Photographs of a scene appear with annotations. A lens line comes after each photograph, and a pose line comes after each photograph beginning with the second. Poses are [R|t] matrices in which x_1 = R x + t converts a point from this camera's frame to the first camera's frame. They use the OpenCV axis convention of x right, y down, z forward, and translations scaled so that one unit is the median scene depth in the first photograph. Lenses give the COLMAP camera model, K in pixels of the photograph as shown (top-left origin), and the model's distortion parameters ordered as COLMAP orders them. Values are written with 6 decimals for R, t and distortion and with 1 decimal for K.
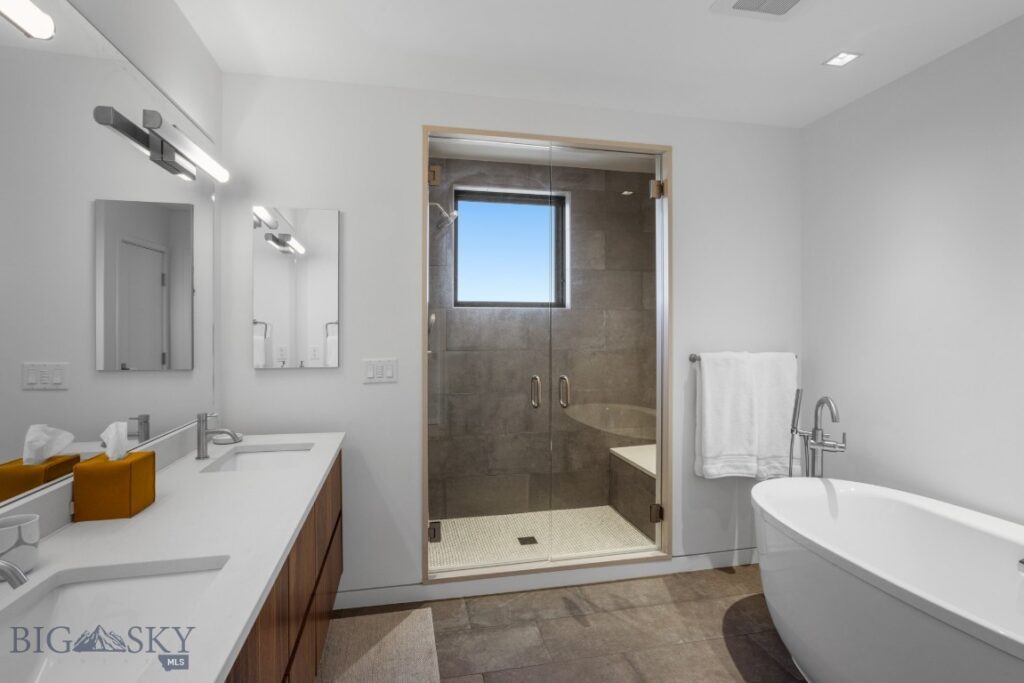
lens RADIAL K [[502.9, 0, 511.8], [0, 502.9, 336.5], [0, 0, 1]] dist [-0.042337, 0.024262]
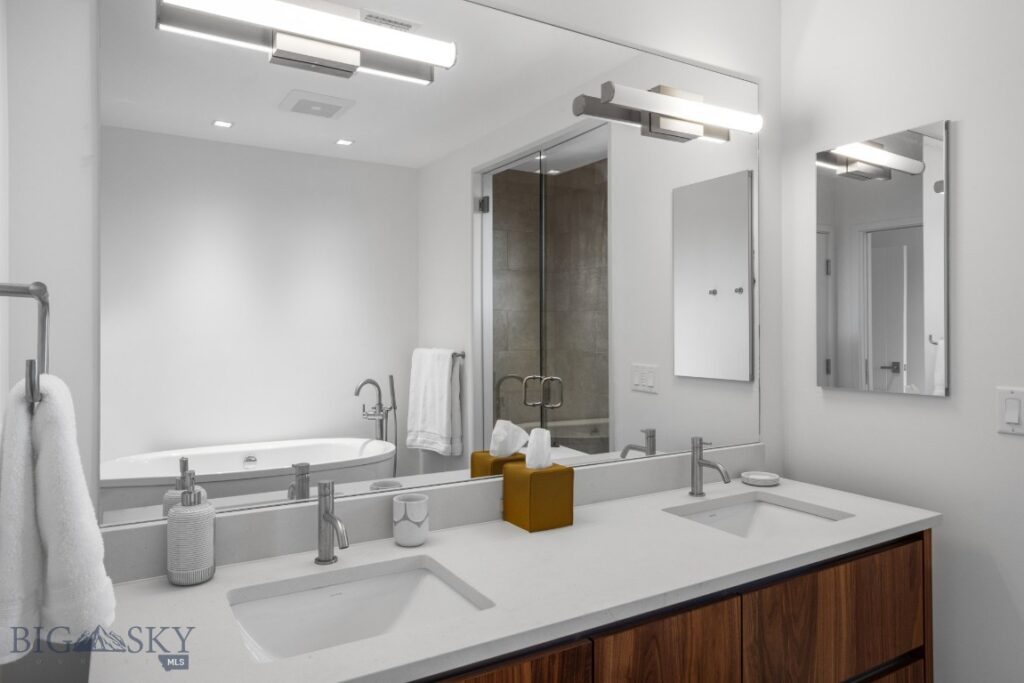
lens RADIAL K [[672.7, 0, 518.2], [0, 672.7, 338.3], [0, 0, 1]] dist [0.003360, 0.003156]
pose [[0.327190, 0.009349, -0.944912, 0.285784], [-0.013397, 0.999896, 0.005254, -0.003501], [0.944864, 0.010939, 0.327281, 0.381948]]
